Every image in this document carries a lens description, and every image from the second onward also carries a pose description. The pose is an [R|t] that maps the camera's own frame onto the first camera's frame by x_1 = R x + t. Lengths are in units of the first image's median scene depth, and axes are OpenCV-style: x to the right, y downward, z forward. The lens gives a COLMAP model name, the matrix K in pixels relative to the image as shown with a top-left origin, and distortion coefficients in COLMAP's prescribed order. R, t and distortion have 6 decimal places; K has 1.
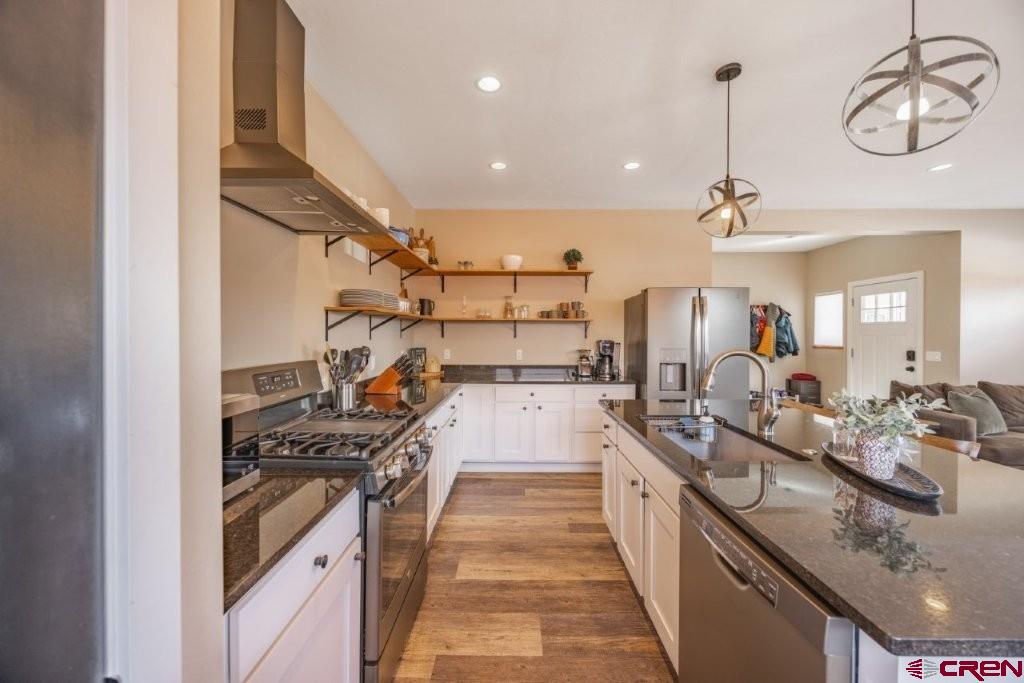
lens RADIAL K [[384.8, 0, 510.6], [0, 384.8, 337.9], [0, 0, 1]] dist [-0.000439, -0.000024]
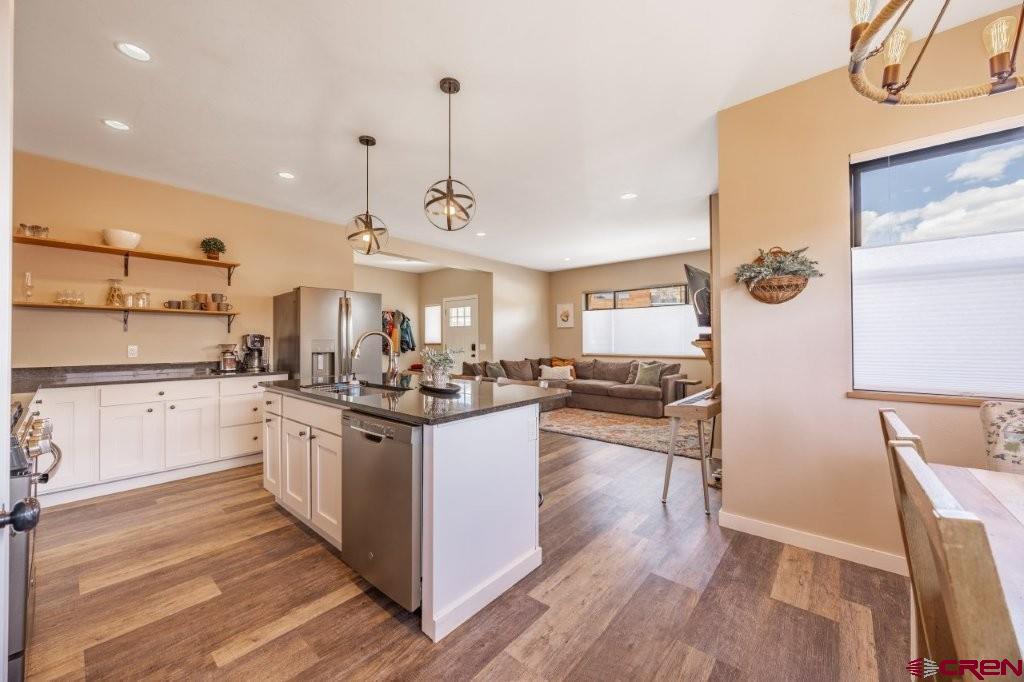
lens RADIAL K [[384.8, 0, 510.6], [0, 384.8, 337.4], [0, 0, 1]] dist [-0.000439, -0.000024]
pose [[0.638717, 0.002521, 0.769438, -0.101139], [0.013611, 0.999801, -0.014574, 0.038613], [-0.769321, 0.019782, 0.638556, -0.163756]]
